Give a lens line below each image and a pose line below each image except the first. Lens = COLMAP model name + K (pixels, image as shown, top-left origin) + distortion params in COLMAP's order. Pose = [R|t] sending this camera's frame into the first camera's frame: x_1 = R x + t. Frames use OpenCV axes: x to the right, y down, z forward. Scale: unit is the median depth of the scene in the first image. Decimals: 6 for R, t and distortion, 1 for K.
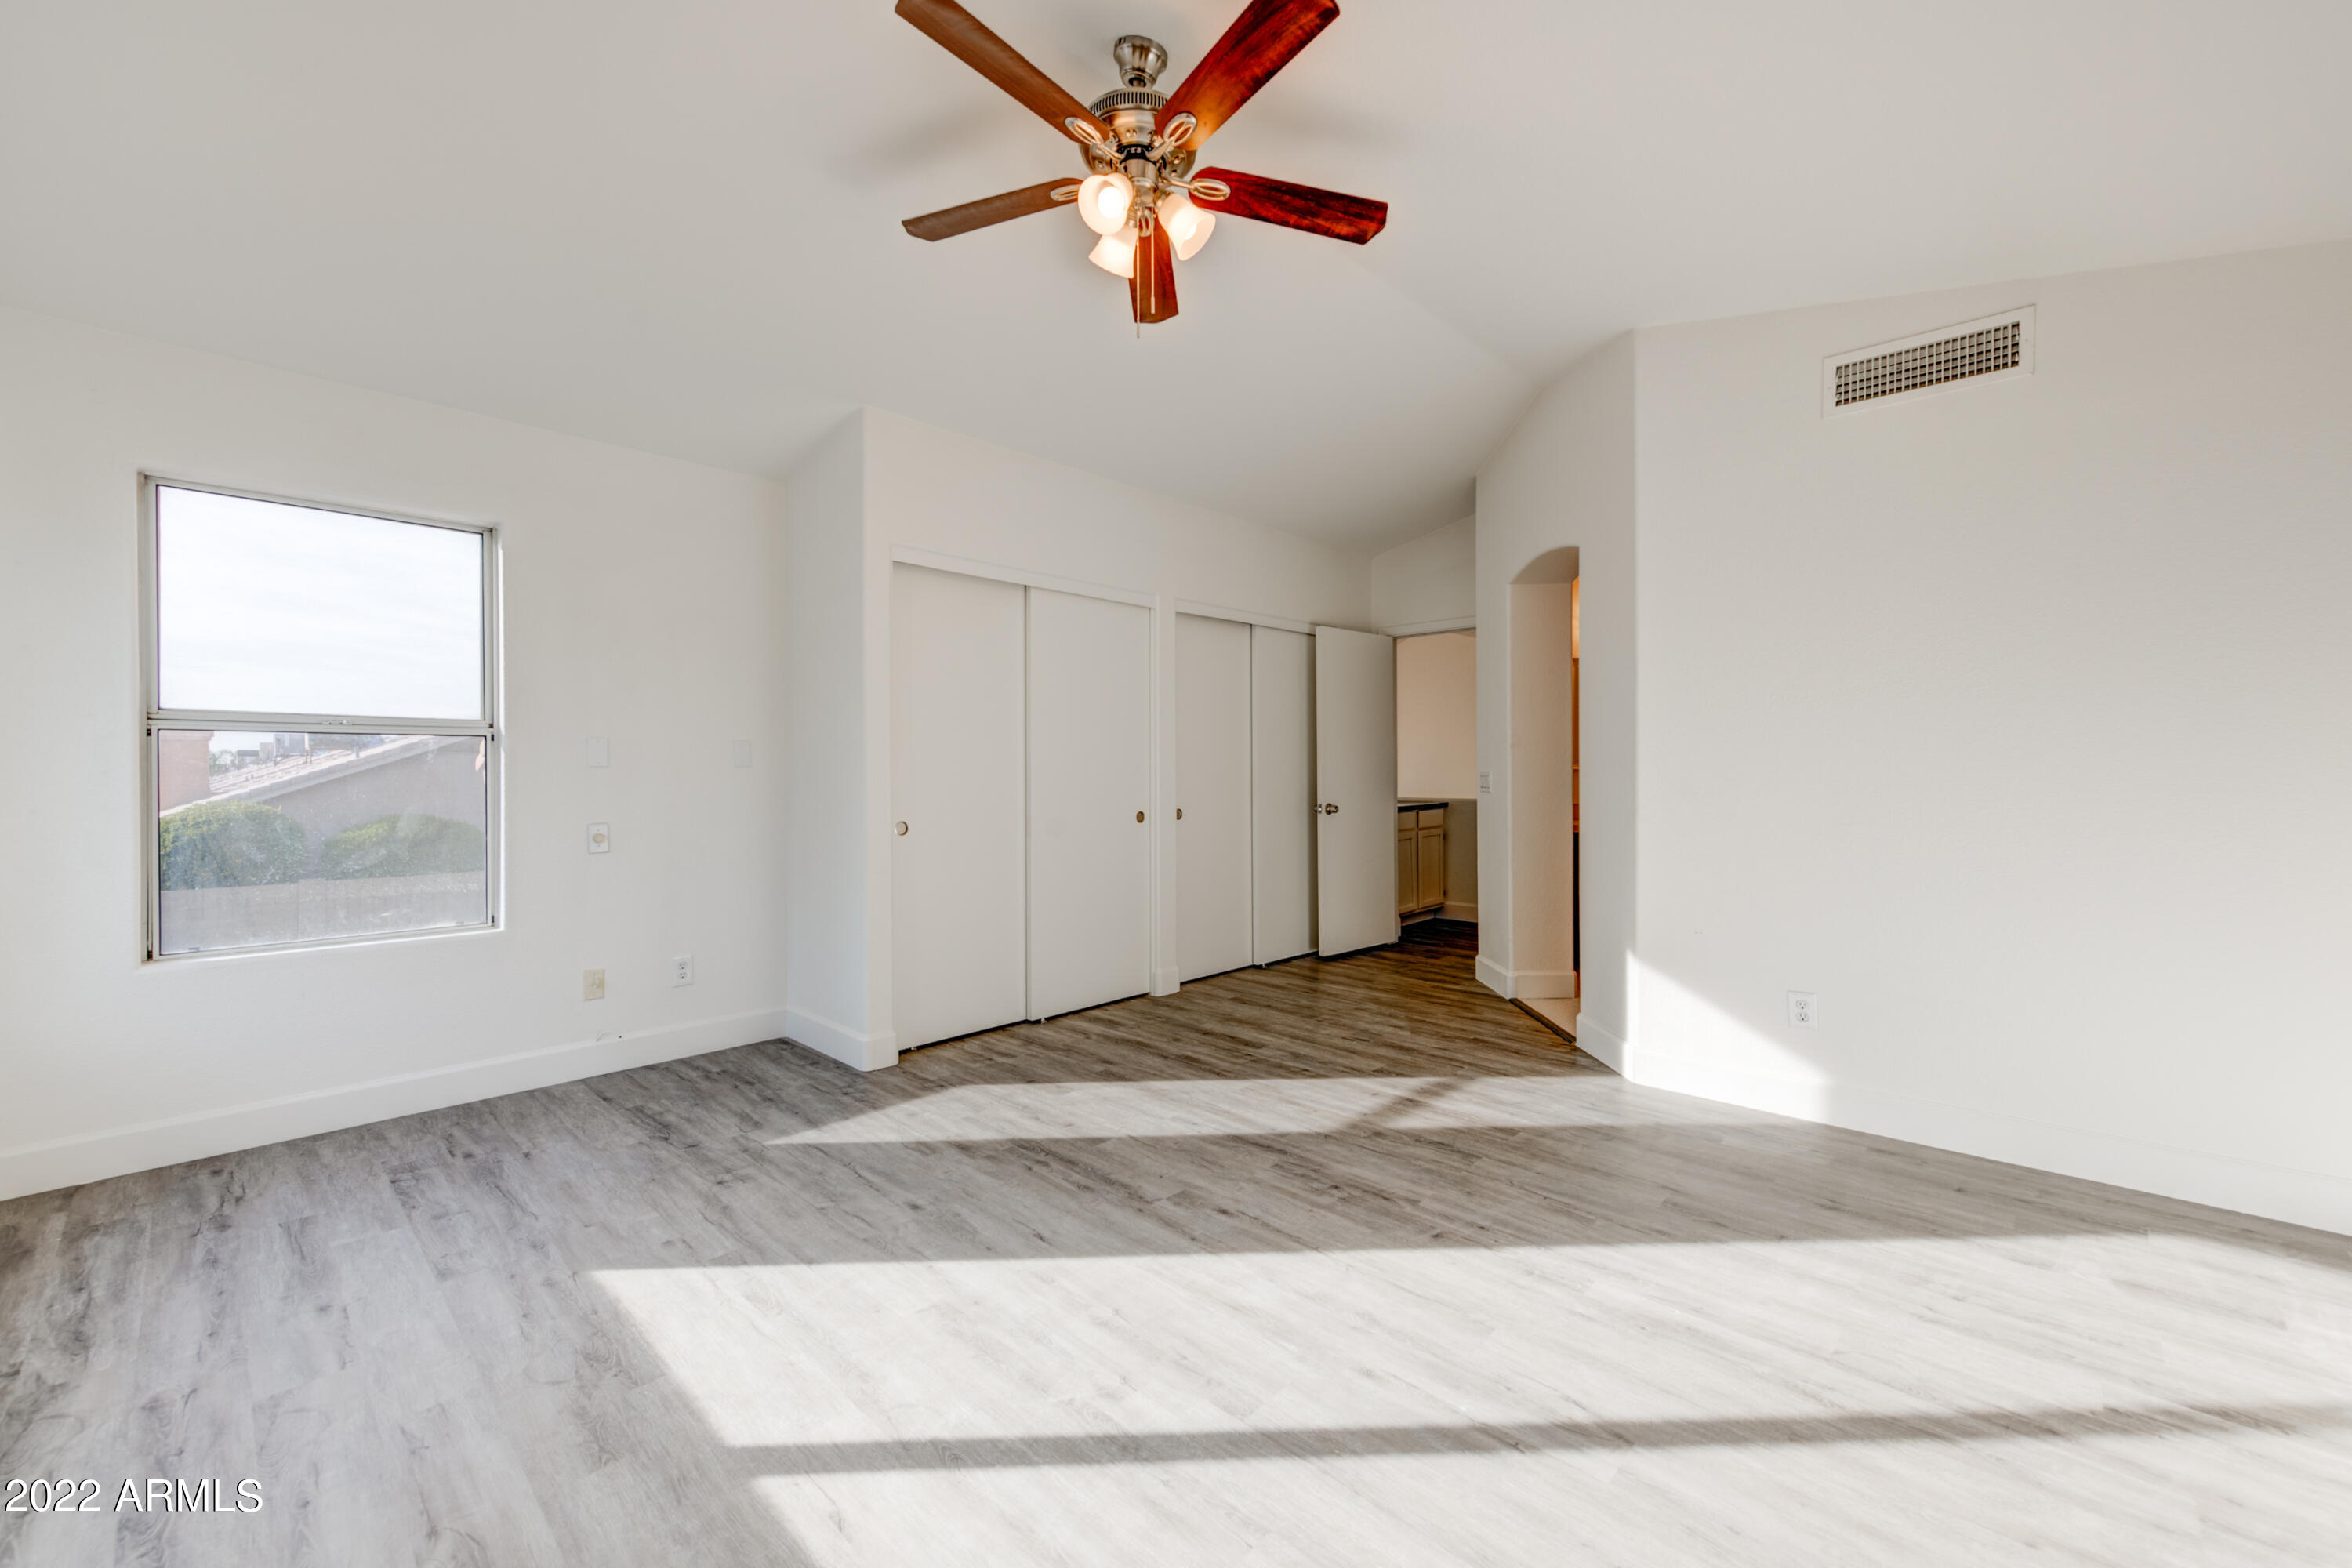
lens RADIAL K [[928.8, 0, 1169.7], [0, 928.8, 774.8], [0, 0, 1]] dist [-0.000378, -0.000103]
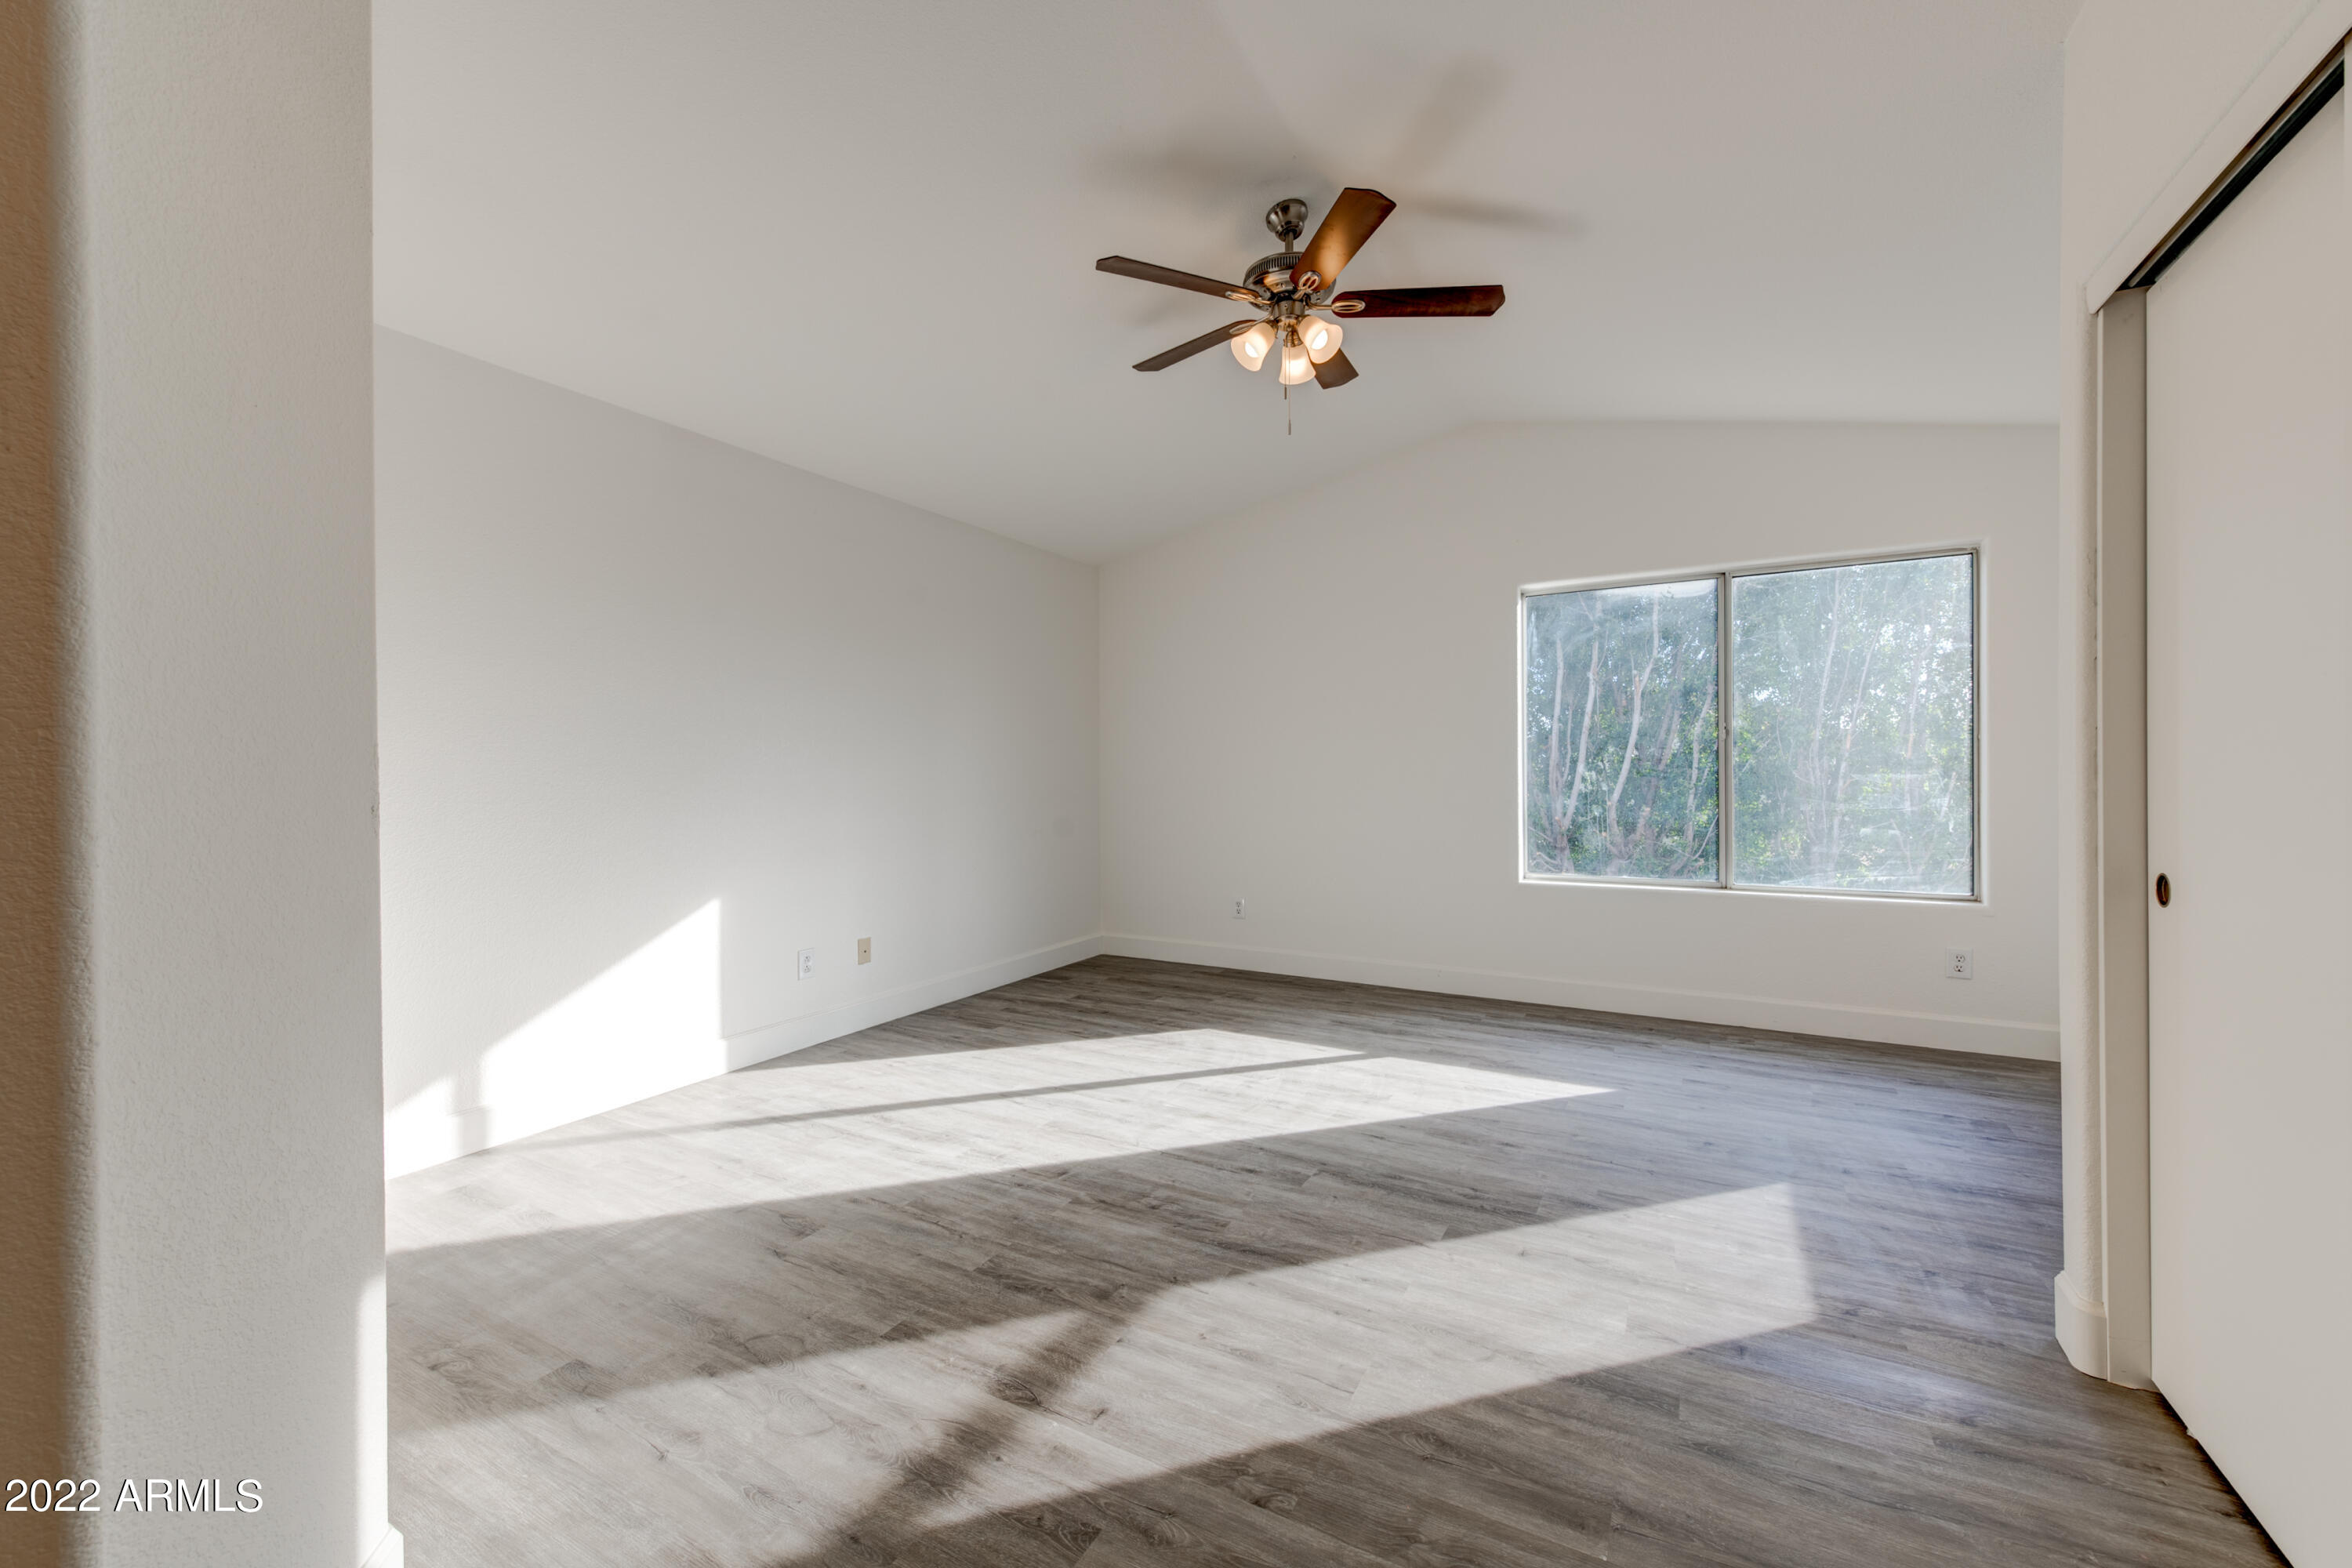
lens RADIAL K [[928.8, 0, 1169.7], [0, 928.8, 774.8], [0, 0, 1]] dist [-0.000378, -0.000103]
pose [[-0.969700, 0.010632, -0.244065, 0.390174], [0.009185, 0.999933, 0.007066, -0.004423], [0.244124, 0.004610, -0.969733, 1.924107]]
